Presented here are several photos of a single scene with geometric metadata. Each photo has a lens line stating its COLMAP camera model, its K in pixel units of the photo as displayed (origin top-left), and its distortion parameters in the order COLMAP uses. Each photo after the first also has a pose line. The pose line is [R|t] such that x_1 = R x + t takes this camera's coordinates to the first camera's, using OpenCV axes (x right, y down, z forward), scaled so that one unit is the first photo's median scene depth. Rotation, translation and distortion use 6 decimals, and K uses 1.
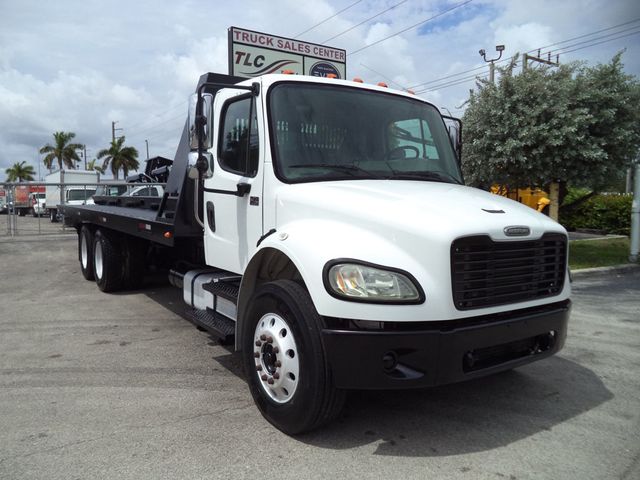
lens RADIAL K [[520.7, 0, 323.6], [0, 520.7, 280.2], [0, 0, 1]] dist [-0.022587, -0.004370]
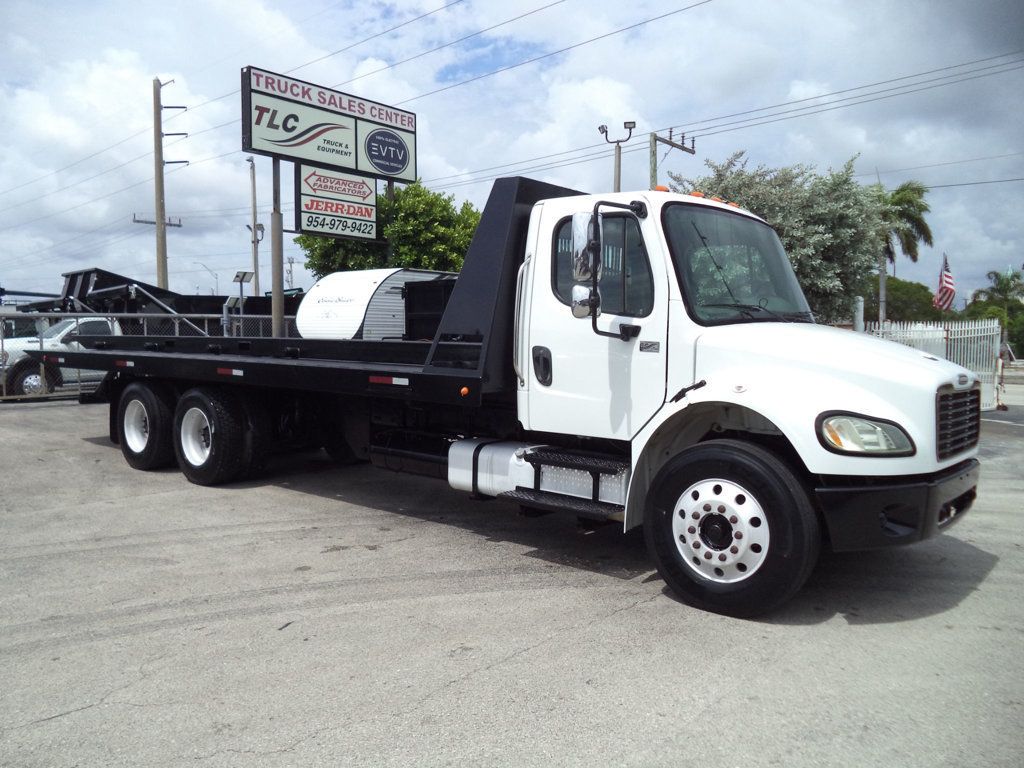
lens RADIAL K [[833.1, 0, 534.1], [0, 833.1, 438.0], [0, 0, 1]] dist [-0.022587, -0.004370]
pose [[0.960450, -0.031912, 0.276618, -0.558365], [0.041492, 0.998722, -0.028849, 0.018199], [-0.275344, 0.039186, 0.960547, -0.171893]]
